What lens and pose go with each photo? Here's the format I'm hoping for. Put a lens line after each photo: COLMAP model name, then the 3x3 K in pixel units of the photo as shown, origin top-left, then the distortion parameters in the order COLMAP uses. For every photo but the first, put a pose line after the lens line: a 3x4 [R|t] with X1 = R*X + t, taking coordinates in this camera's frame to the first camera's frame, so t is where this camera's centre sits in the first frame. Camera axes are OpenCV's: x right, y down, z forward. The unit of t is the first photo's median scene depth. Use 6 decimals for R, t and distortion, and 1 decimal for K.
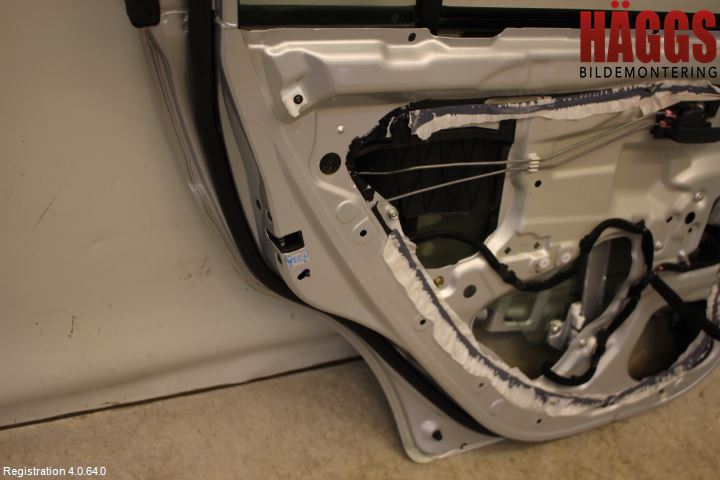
lens RADIAL K [[788.4, 0, 363.1], [0, 788.4, 241.3], [0, 0, 1]] dist [-0.090030, 0.000000]
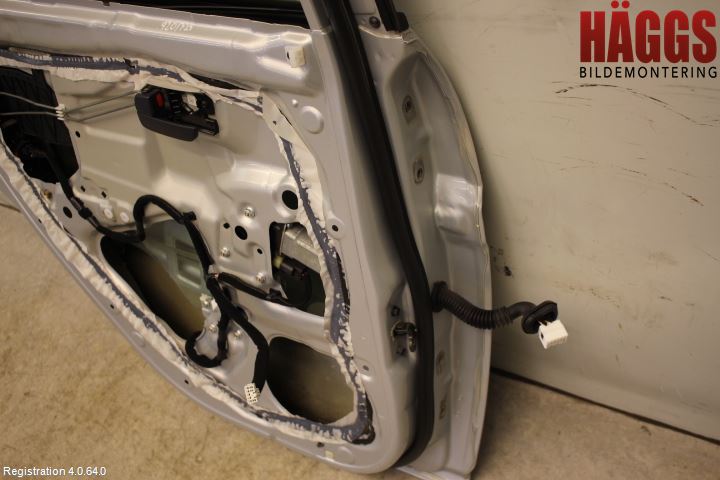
lens RADIAL K [[788.4, 0, 357.9], [0, 788.4, 236.4], [0, 0, 1]] dist [-0.090030, 0.000000]
pose [[0.531223, 0.333431, -0.778862, 1.290664], [-0.278425, 0.936948, 0.211208, -0.270745], [0.800176, 0.104656, 0.590563, 0.665108]]
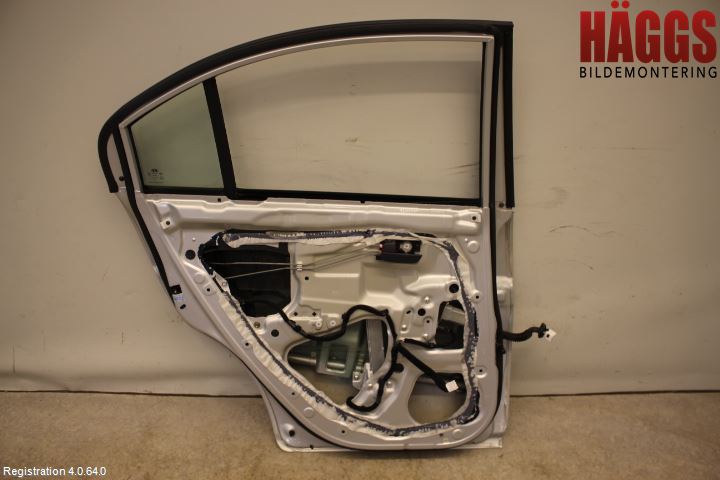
lens RADIAL K [[613.2, 0, 361.0], [0, 613.2, 241.0], [0, 0, 1]] dist [-0.127677, 0.015936]
pose [[0.921894, 0.010675, -0.387296, 0.913443], [-0.133729, 0.946955, -0.292221, 0.260434], [0.363632, 0.321189, 0.874419, -0.312103]]
